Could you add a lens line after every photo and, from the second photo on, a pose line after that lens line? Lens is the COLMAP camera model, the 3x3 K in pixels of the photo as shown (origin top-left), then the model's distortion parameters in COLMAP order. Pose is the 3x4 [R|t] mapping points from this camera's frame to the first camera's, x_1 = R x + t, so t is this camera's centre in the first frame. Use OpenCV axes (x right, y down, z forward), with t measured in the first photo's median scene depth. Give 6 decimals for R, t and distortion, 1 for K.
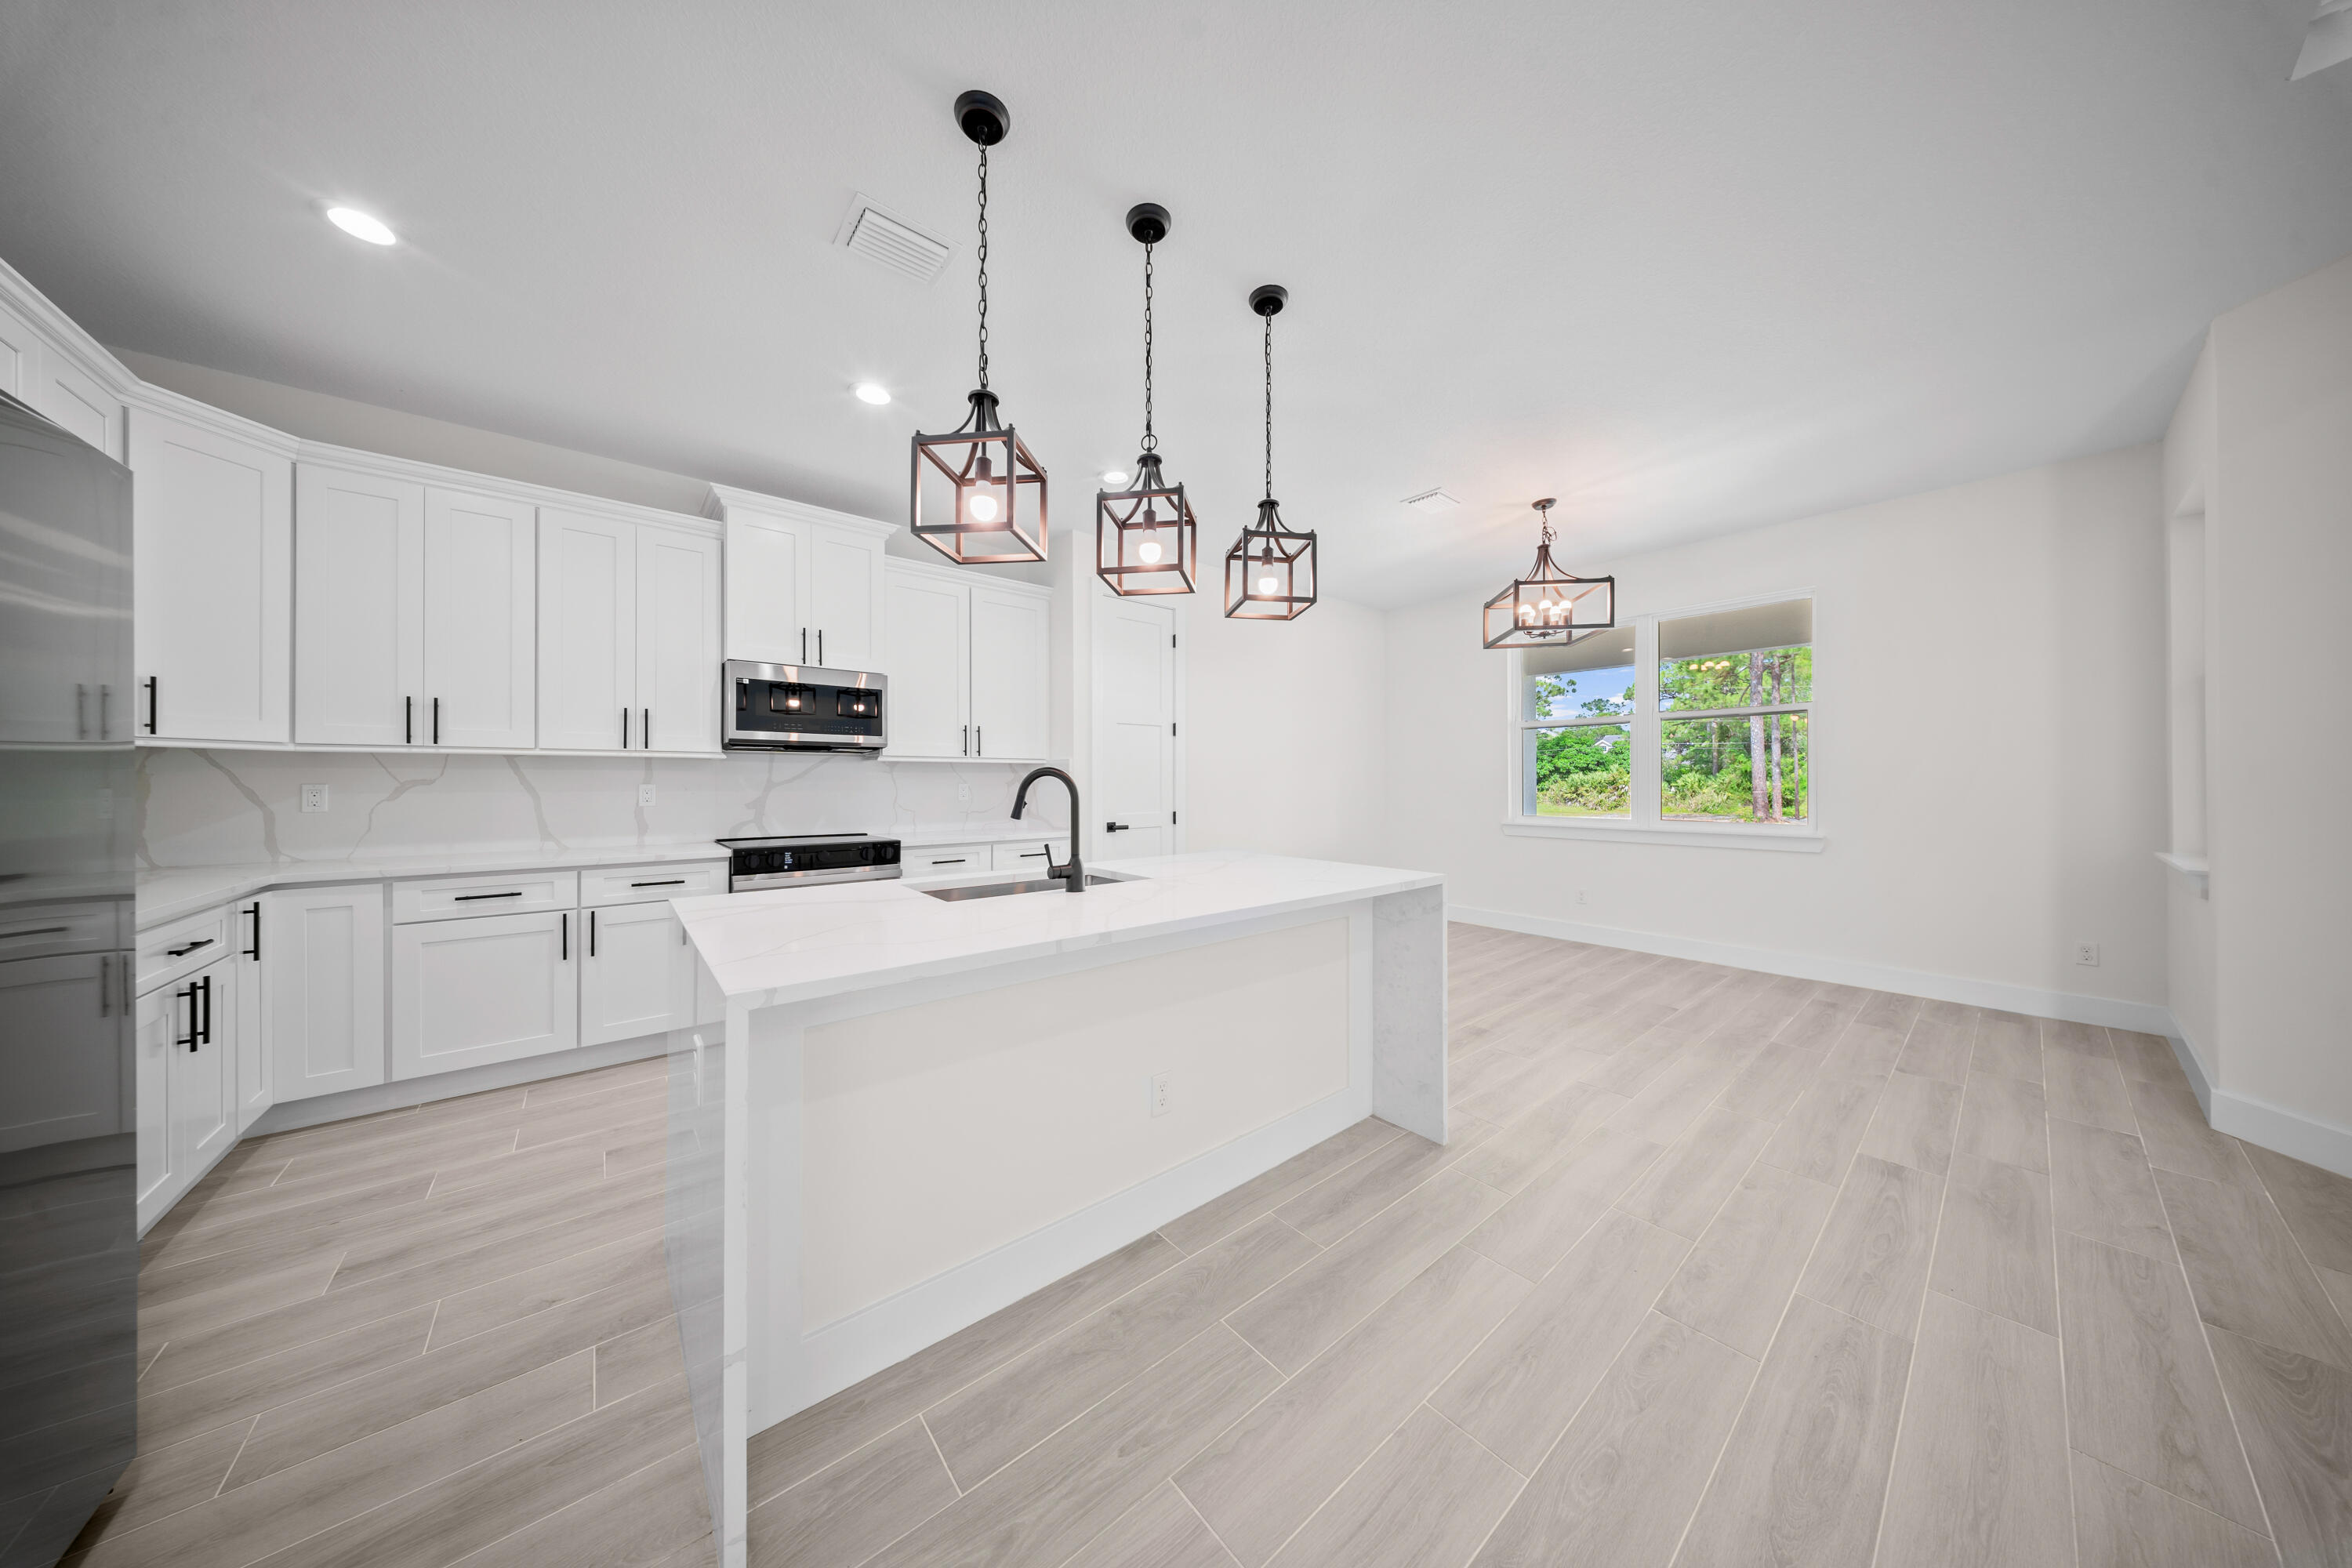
lens RADIAL K [[696.8, 0, 1170.2], [0, 696.8, 778.6], [0, 0, 1]] dist [-0.000050, -0.000033]
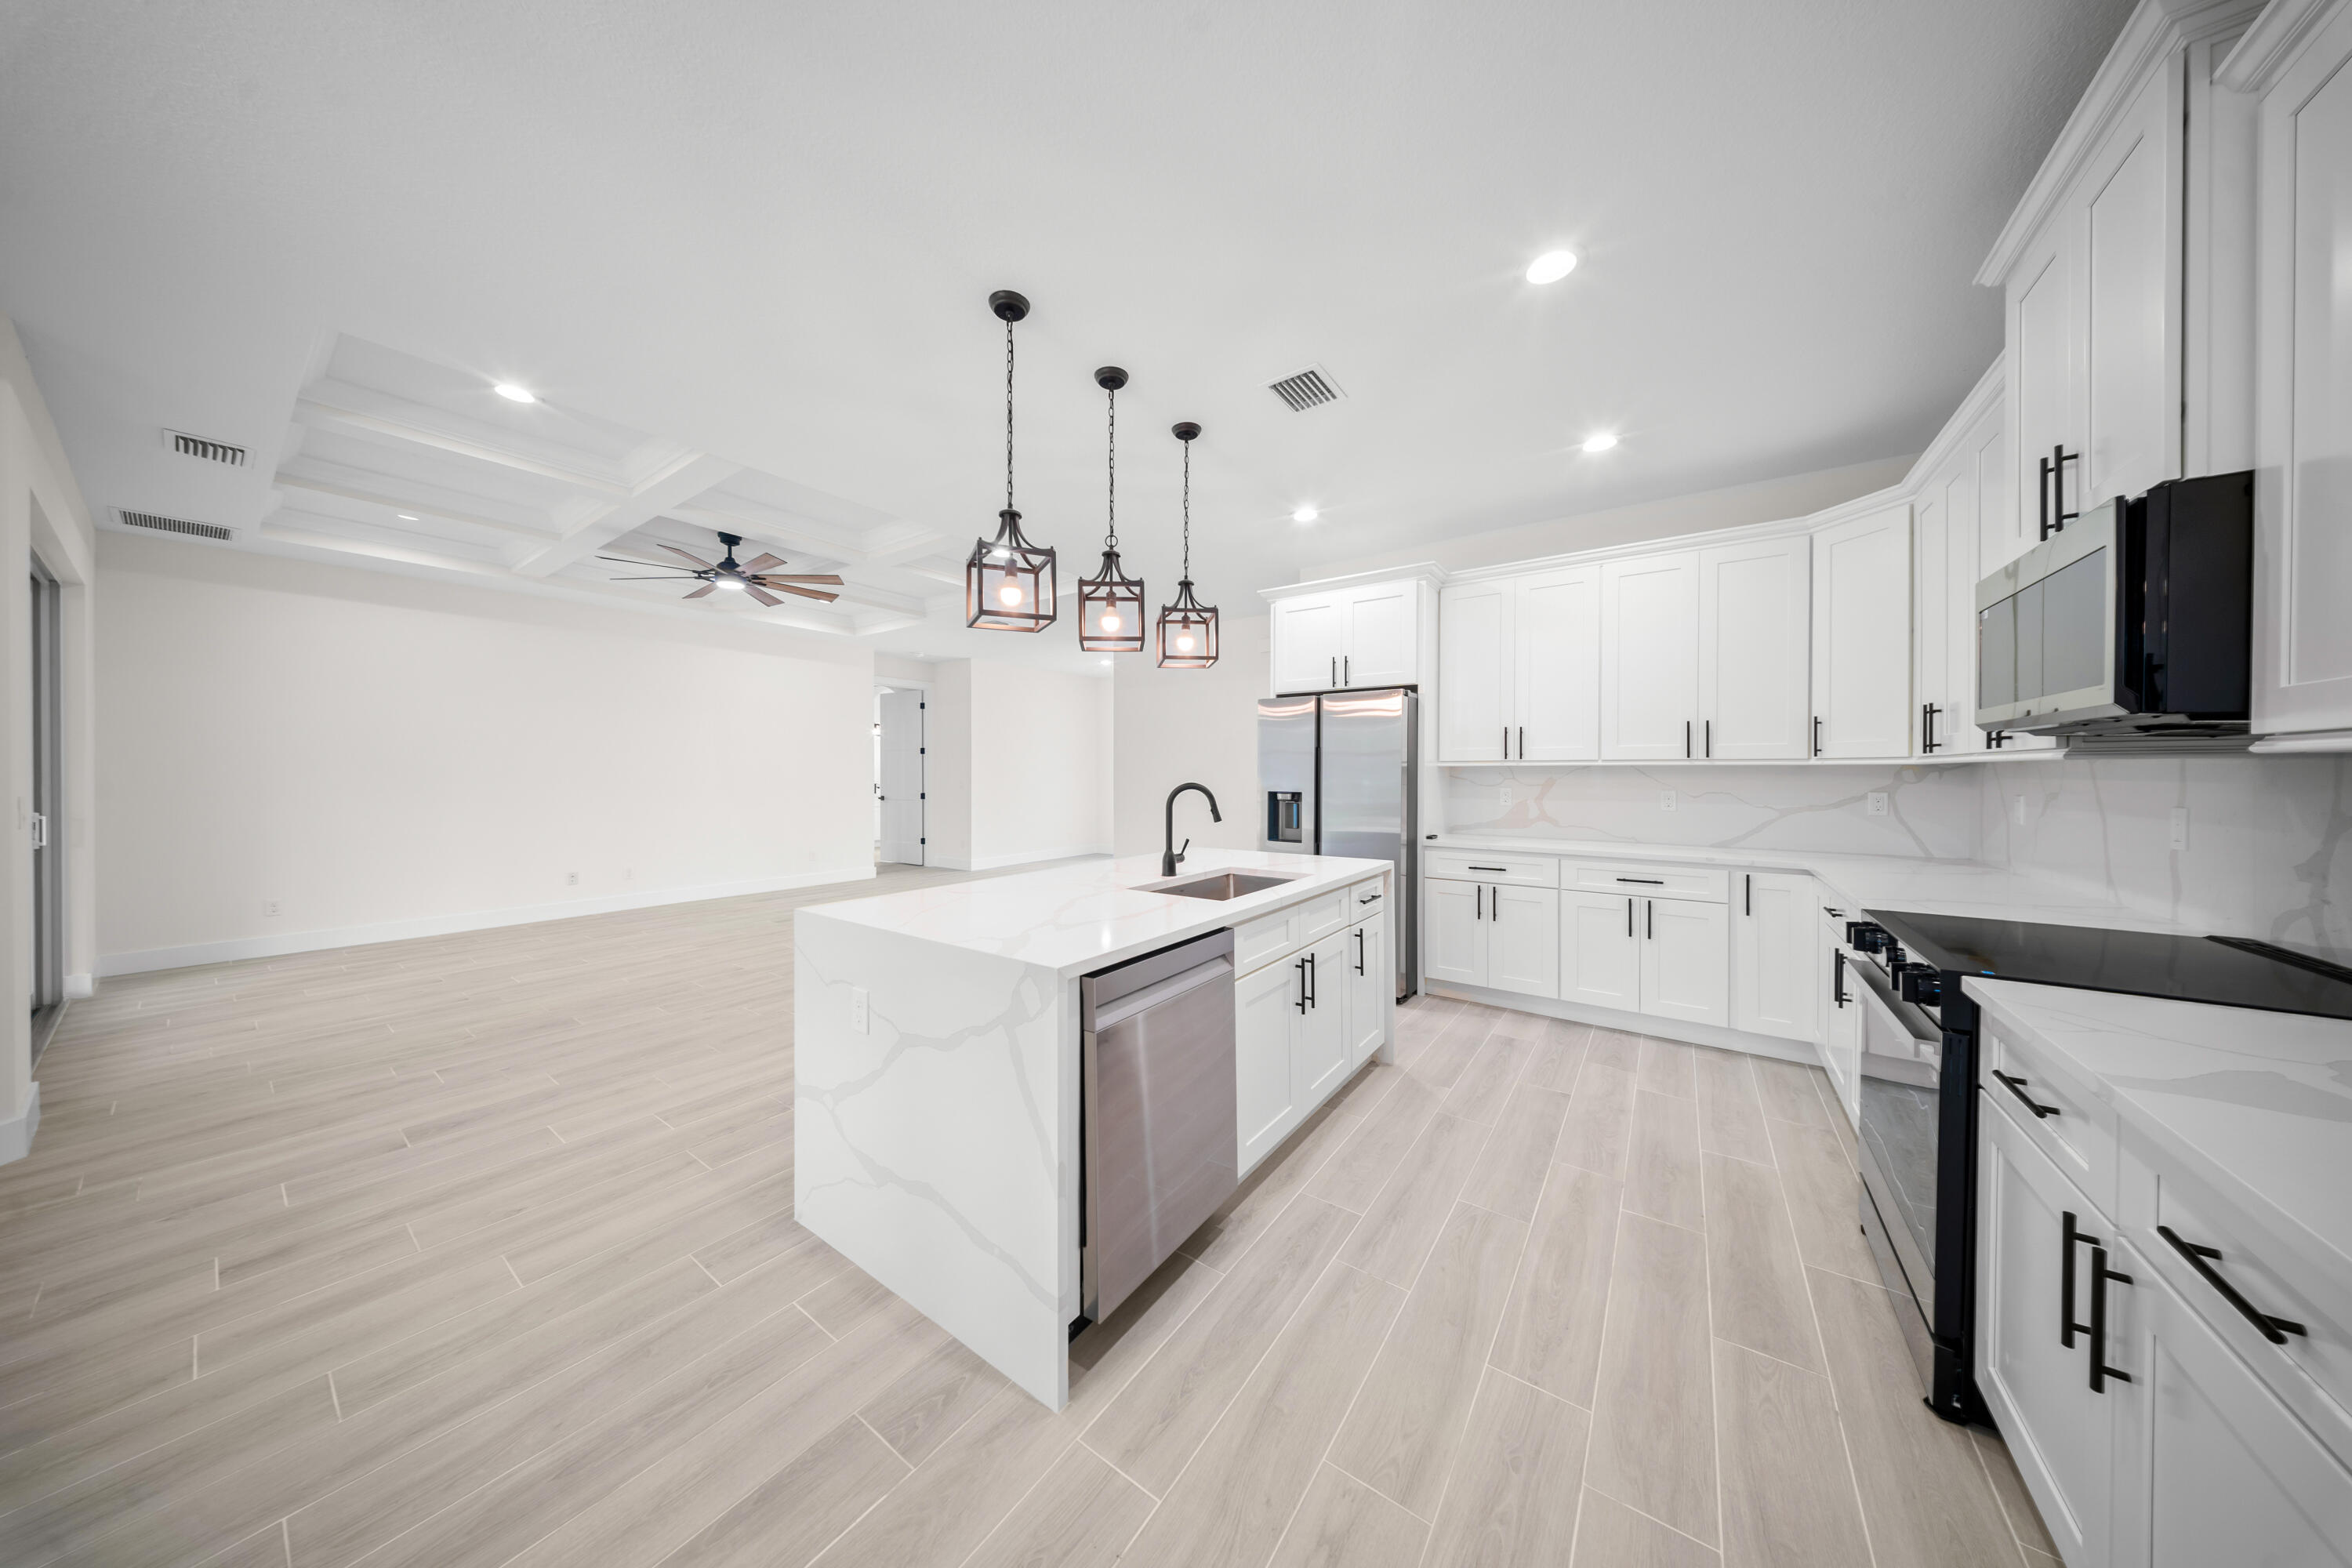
lens RADIAL K [[693.0, 0, 1173.7], [0, 693.0, 776.3], [0, 0, 1]] dist [0.010152, -0.001544]
pose [[-0.965055, 0.002448, -0.262038, 0.123874], [0.001128, 0.999986, 0.005185, -0.021672], [0.262047, 0.004709, -0.965044, 1.410153]]
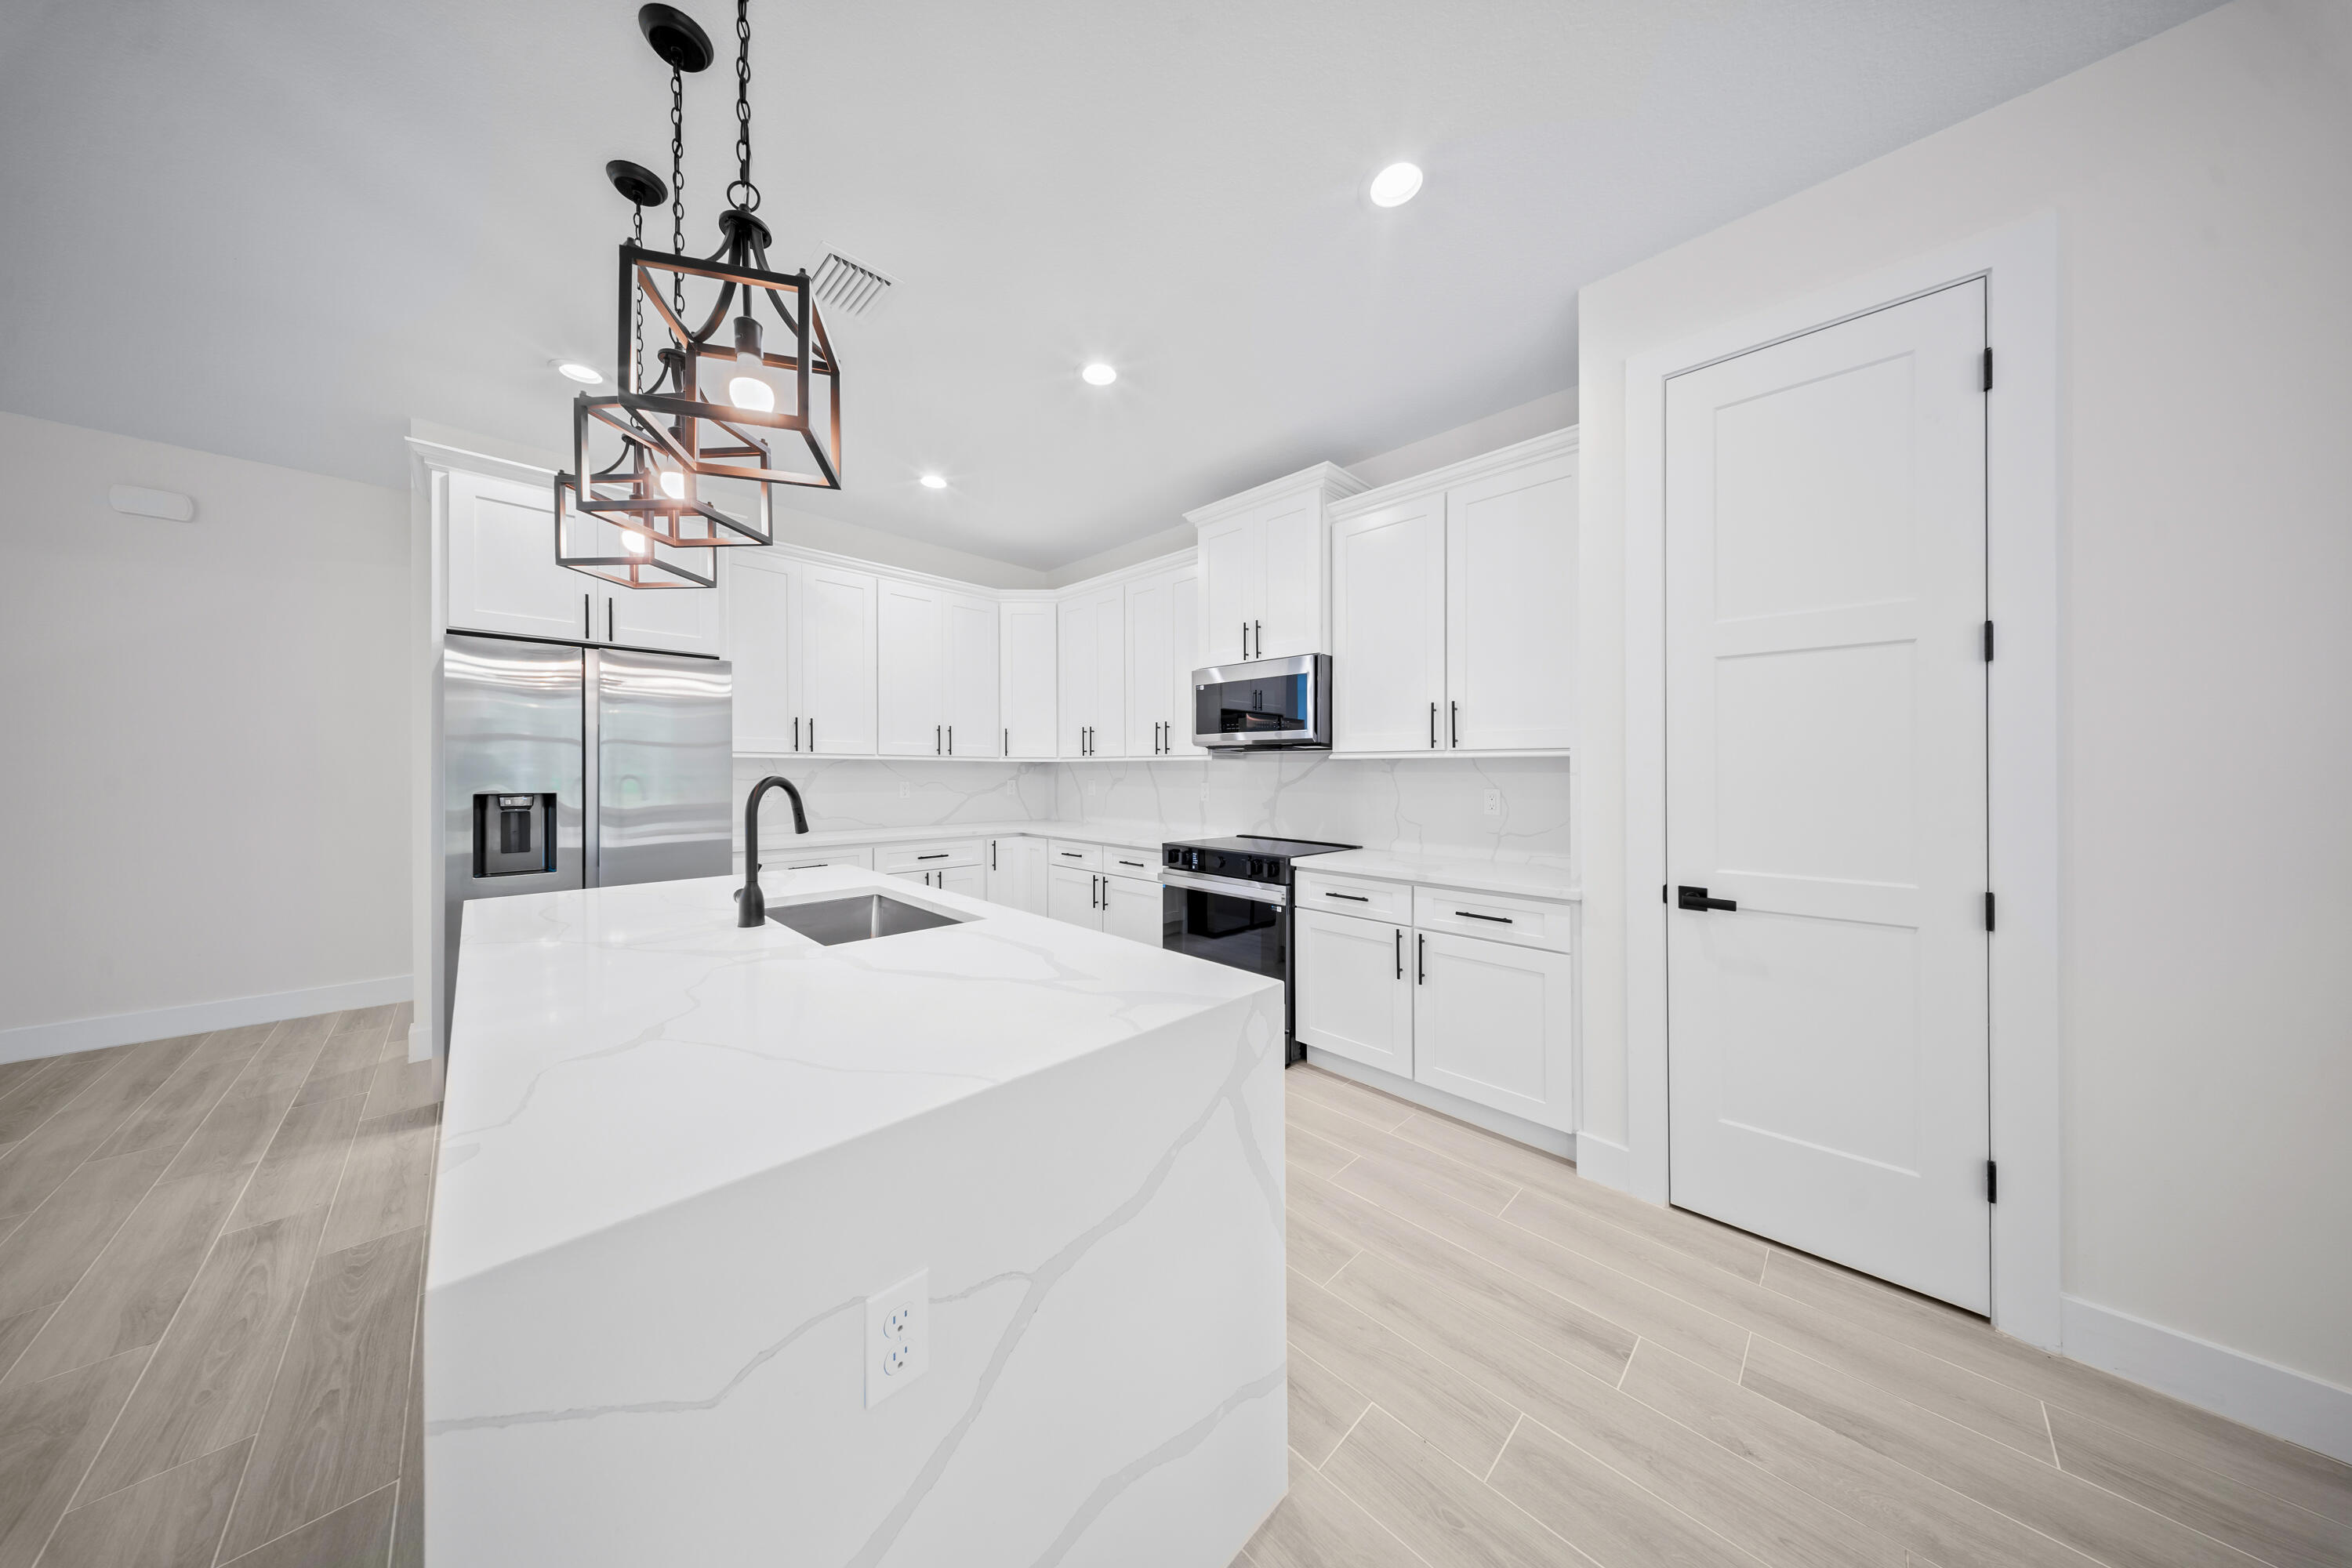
lens RADIAL K [[686.1, 0, 1155.4], [0, 686.1, 772.1], [0, 0, 1]] dist [0.006433, 0.000002]
pose [[0.090414, 0.001180, -0.995904, 0.444994], [-0.003224, 0.999994, 0.000892, -0.012302], [0.995899, 0.003130, 0.090418, 0.869208]]
